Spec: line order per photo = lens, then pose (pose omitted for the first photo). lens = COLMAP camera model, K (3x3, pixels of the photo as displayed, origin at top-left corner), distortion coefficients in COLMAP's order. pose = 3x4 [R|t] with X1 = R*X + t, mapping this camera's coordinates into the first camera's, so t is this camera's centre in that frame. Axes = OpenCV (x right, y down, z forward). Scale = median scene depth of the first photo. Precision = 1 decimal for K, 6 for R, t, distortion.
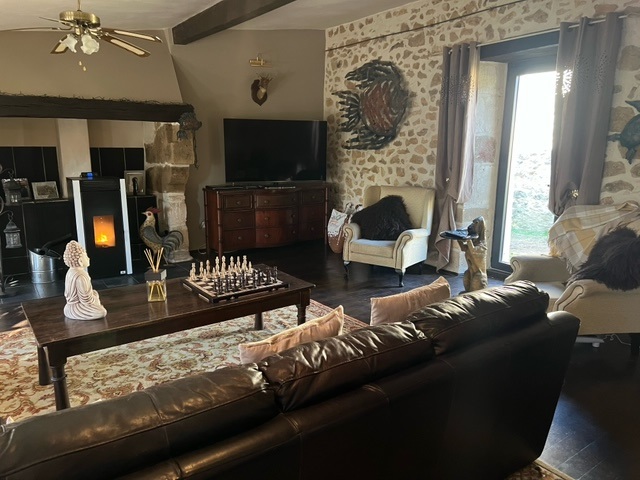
lens RADIAL K [[480.1, 0, 320.1], [0, 480.1, 237.8], [0, 0, 1]] dist [0.014563, -0.006326]
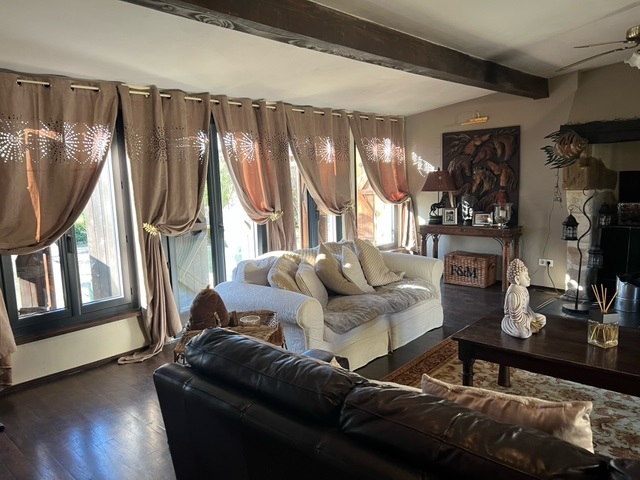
lens RADIAL K [[480.1, 0, 319.0], [0, 480.1, 240.5], [0, 0, 1]] dist [0.014563, -0.006326]
pose [[0.206131, 0.112542, -0.972031, 0.512487], [-0.156226, 0.984407, 0.080845, -0.061669], [0.965973, 0.135192, 0.220499, 0.419390]]
